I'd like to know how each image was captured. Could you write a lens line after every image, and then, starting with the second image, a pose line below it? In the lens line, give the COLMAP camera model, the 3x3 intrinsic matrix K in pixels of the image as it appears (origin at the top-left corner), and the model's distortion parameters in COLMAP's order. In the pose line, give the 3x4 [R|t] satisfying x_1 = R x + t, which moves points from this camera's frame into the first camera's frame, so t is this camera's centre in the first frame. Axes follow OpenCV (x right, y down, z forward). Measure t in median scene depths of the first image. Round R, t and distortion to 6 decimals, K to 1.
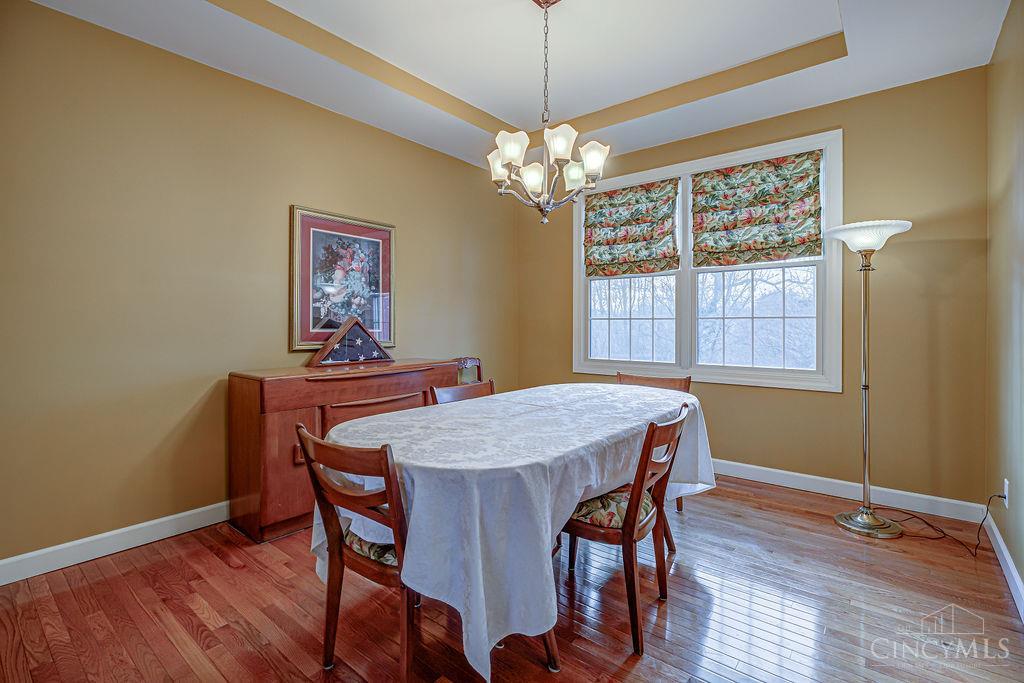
lens RADIAL K [[470.4, 0, 513.6], [0, 470.4, 335.9], [0, 0, 1]] dist [-0.000702, -0.000525]
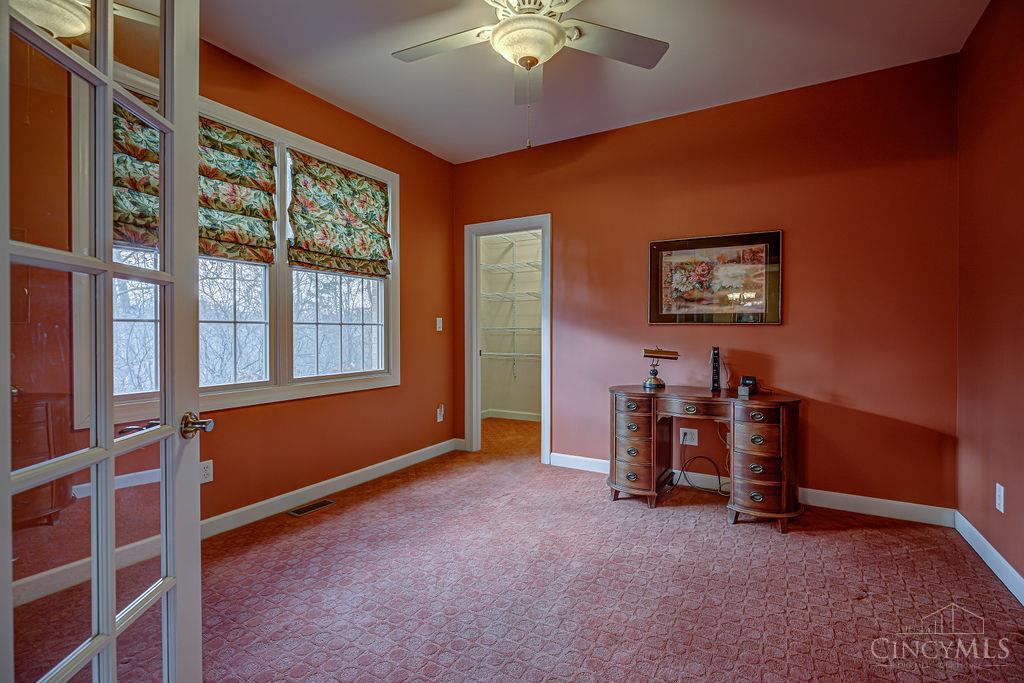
lens RADIAL K [[470.4, 0, 513.6], [0, 470.4, 335.9], [0, 0, 1]] dist [-0.000702, -0.000525]
pose [[-0.153253, -0.011648, 0.988118, -0.525517], [0.016235, 0.999766, 0.014304, -0.022233], [-0.988054, 0.018234, -0.153028, 0.798505]]
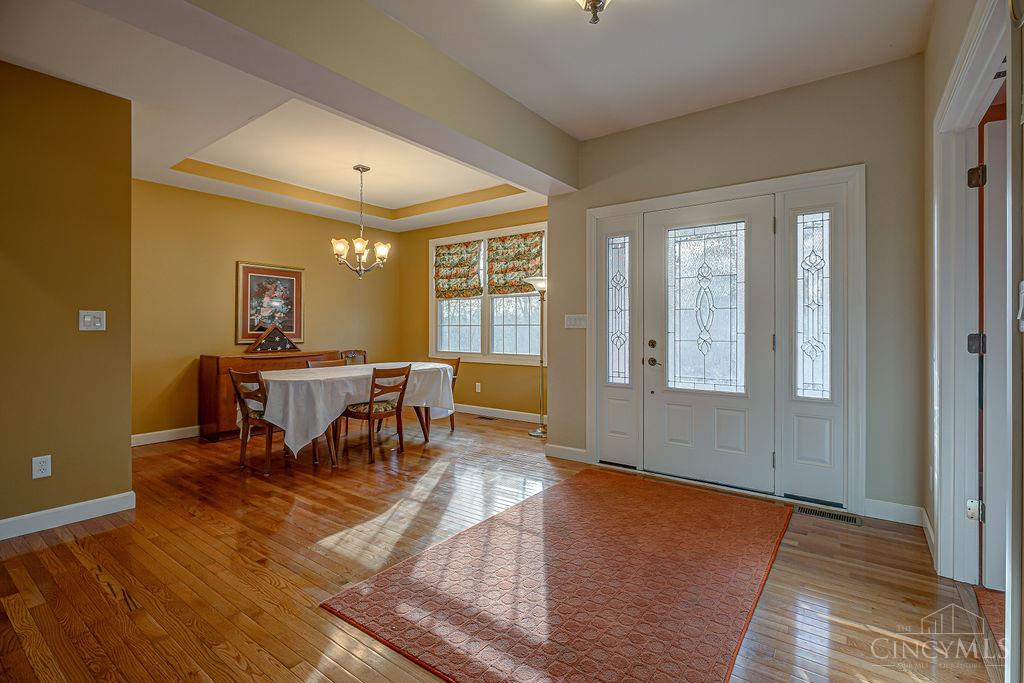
lens RADIAL K [[470.4, 0, 513.6], [0, 470.4, 335.9], [0, 0, 1]] dist [-0.000702, -0.000525]
pose [[0.998794, 0.000081, 0.049095, 0.416945], [0.000418, 0.999948, -0.010155, 0.017739], [-0.049093, 0.010163, 0.998743, -0.707916]]
